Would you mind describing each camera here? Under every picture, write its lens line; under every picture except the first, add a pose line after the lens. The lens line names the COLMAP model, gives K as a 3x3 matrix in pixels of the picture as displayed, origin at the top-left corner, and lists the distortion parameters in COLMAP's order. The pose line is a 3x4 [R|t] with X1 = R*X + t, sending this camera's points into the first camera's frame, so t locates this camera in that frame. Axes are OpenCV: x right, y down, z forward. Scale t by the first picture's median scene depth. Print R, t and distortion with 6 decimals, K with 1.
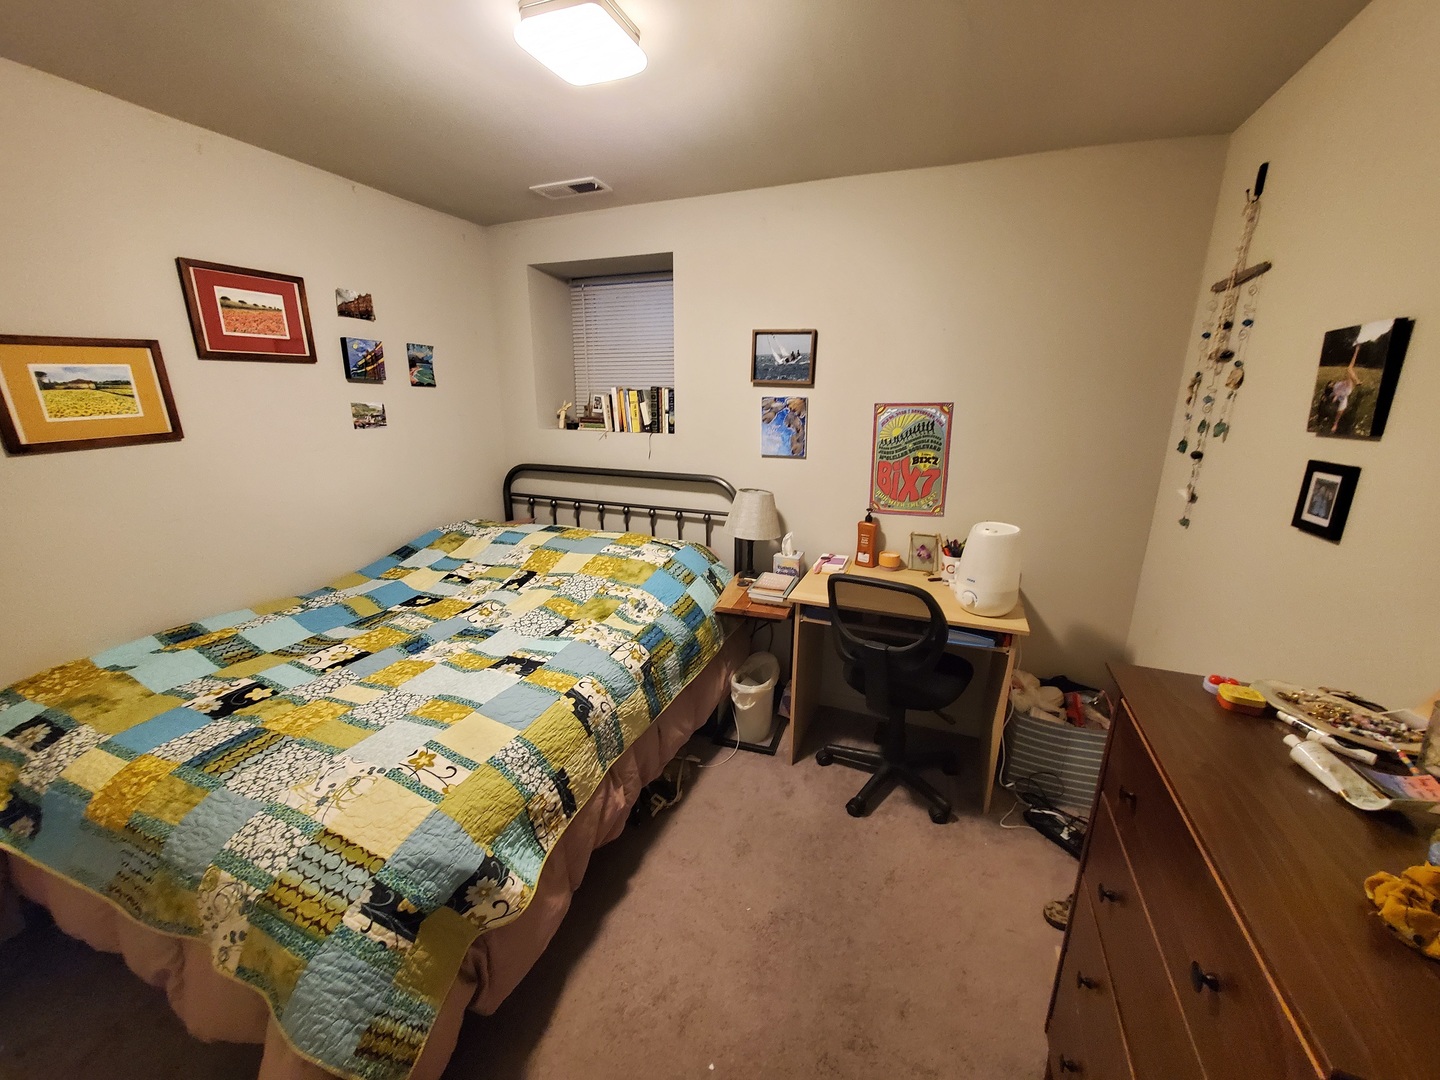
lens RADIAL K [[567.9, 0, 734.2], [0, 567.9, 543.3], [0, 0, 1]] dist [-0.003021, -0.000886]
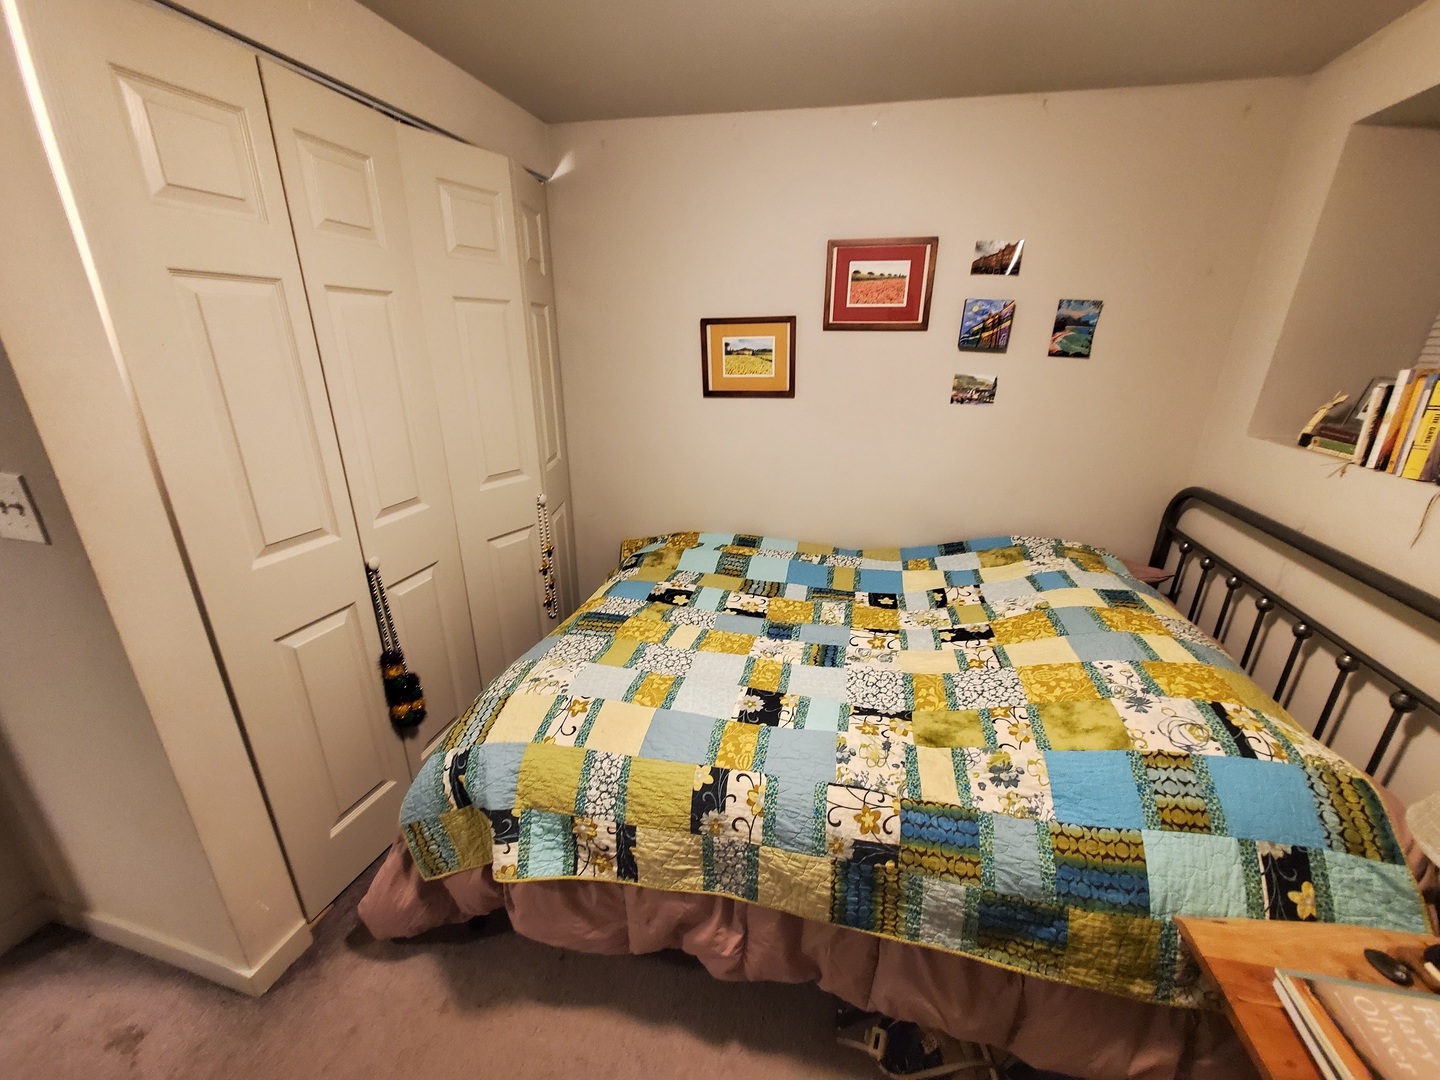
lens RADIAL K [[567.9, 0, 726.0], [0, 567.9, 548.0], [0, 0, 1]] dist [-0.003021, -0.000886]
pose [[0.113542, 0.335955, -0.935009, 0.247241], [-0.270293, 0.916044, 0.296318, -0.183460], [0.956059, 0.219082, 0.194816, 0.601776]]
